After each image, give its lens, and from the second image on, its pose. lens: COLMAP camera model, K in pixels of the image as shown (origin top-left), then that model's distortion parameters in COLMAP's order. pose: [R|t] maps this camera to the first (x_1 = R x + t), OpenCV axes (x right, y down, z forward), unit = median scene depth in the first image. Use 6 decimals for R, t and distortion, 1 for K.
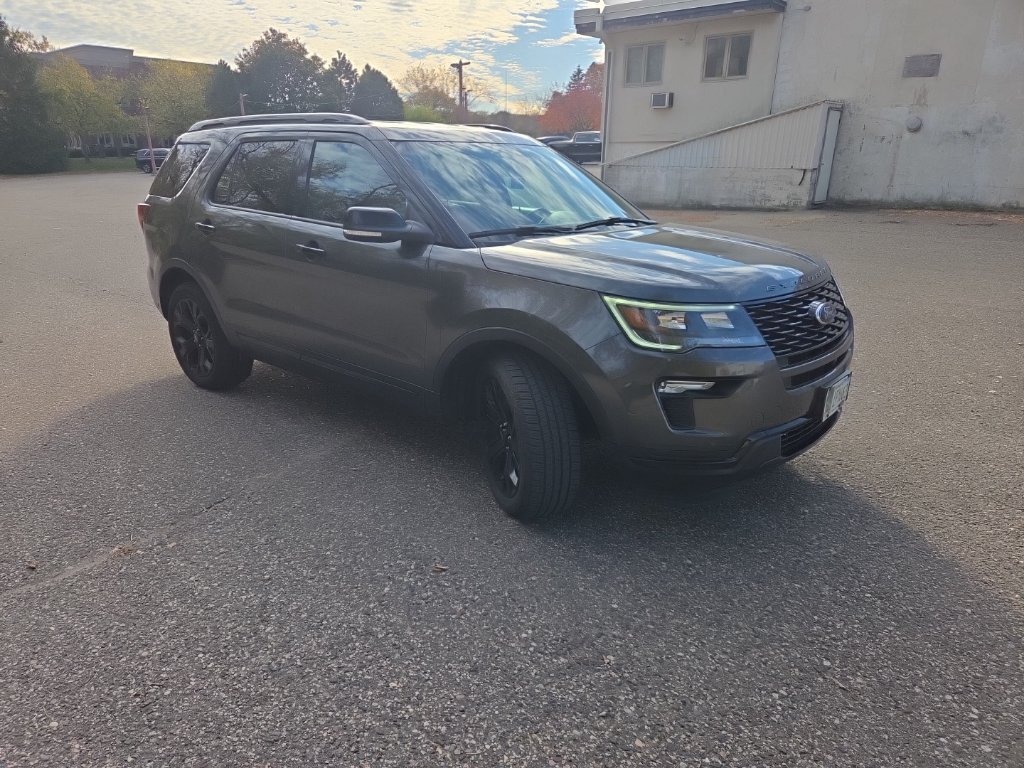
lens RADIAL K [[679.0, 0, 503.0], [0, 679.0, 384.9], [0, 0, 1]] dist [0.070142, -0.054055]
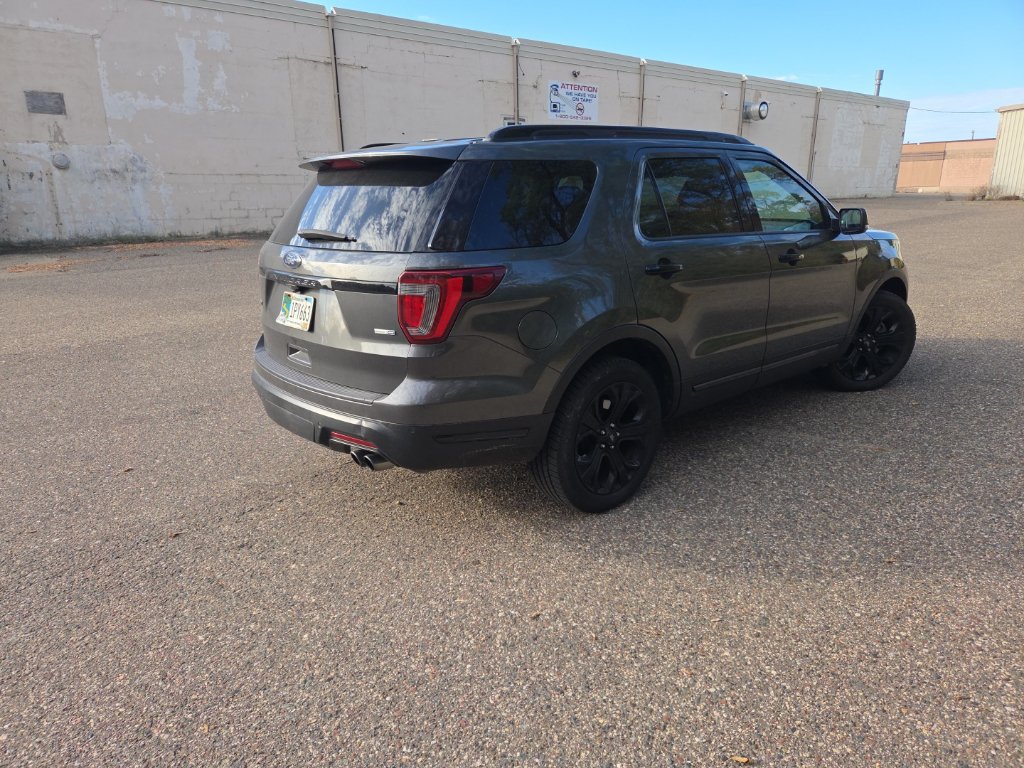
lens RADIAL K [[679.0, 0, 502.7], [0, 679.0, 379.6], [0, 0, 1]] dist [0.070142, -0.054055]
pose [[0.163568, -0.270840, 0.948626, -0.337510], [0.330402, 0.921084, 0.206007, -0.092038], [-0.929559, 0.279732, 0.240146, 0.284817]]
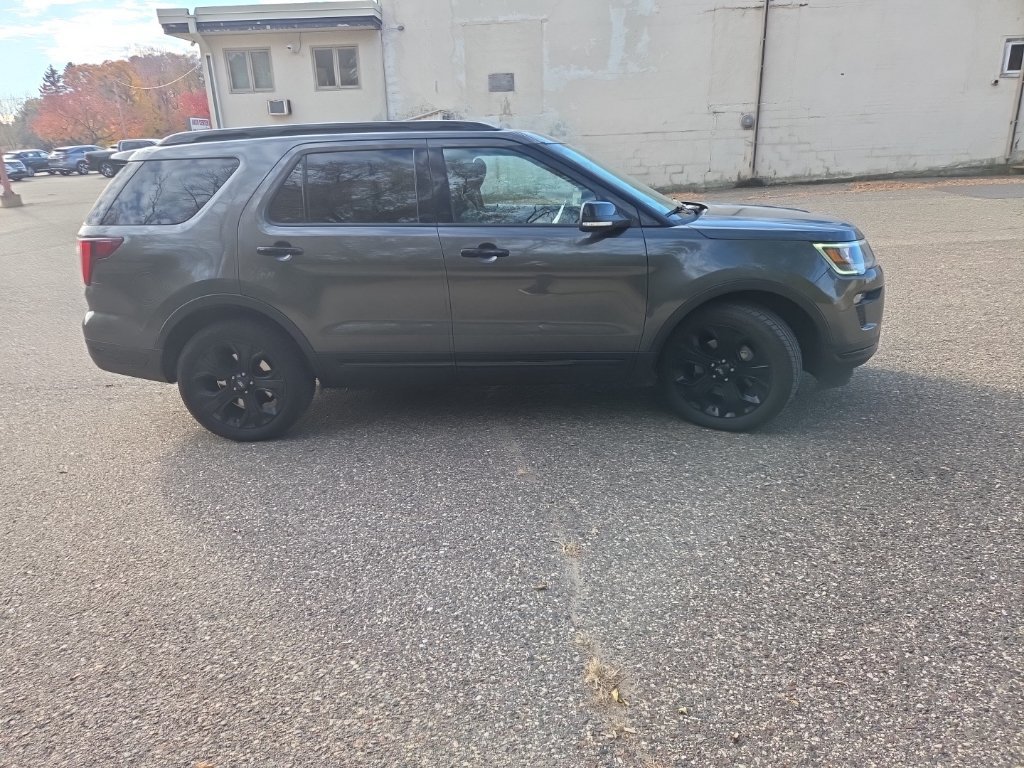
lens RADIAL K [[679.0, 0, 503.7], [0, 679.0, 374.9], [0, 0, 1]] dist [0.070142, -0.054055]
pose [[0.796154, -0.218639, 0.564212, -0.205021], [0.231095, 0.971624, 0.050420, -0.014796], [-0.559225, 0.090245, 0.824089, 0.037598]]
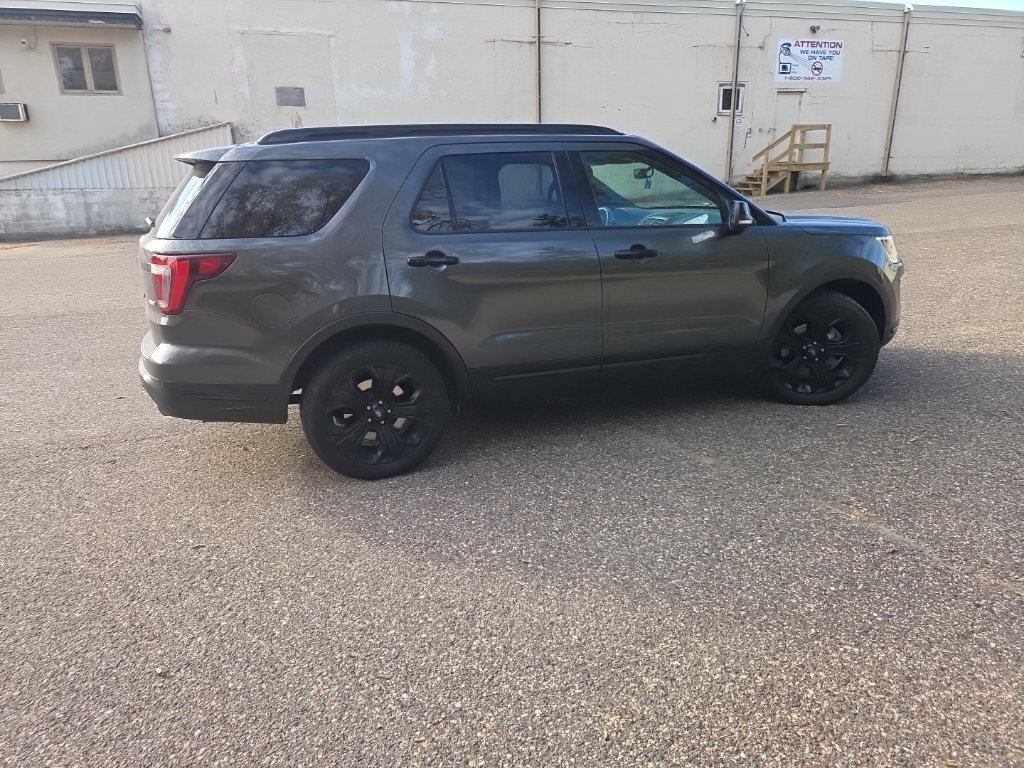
lens RADIAL K [[679.0, 0, 500.2], [0, 679.0, 379.2], [0, 0, 1]] dist [0.070142, -0.054055]
pose [[0.515566, -0.270855, 0.812914, -0.300473], [0.300017, 0.945731, 0.124831, -0.048736], [-0.802609, 0.179529, 0.568848, 0.143437]]
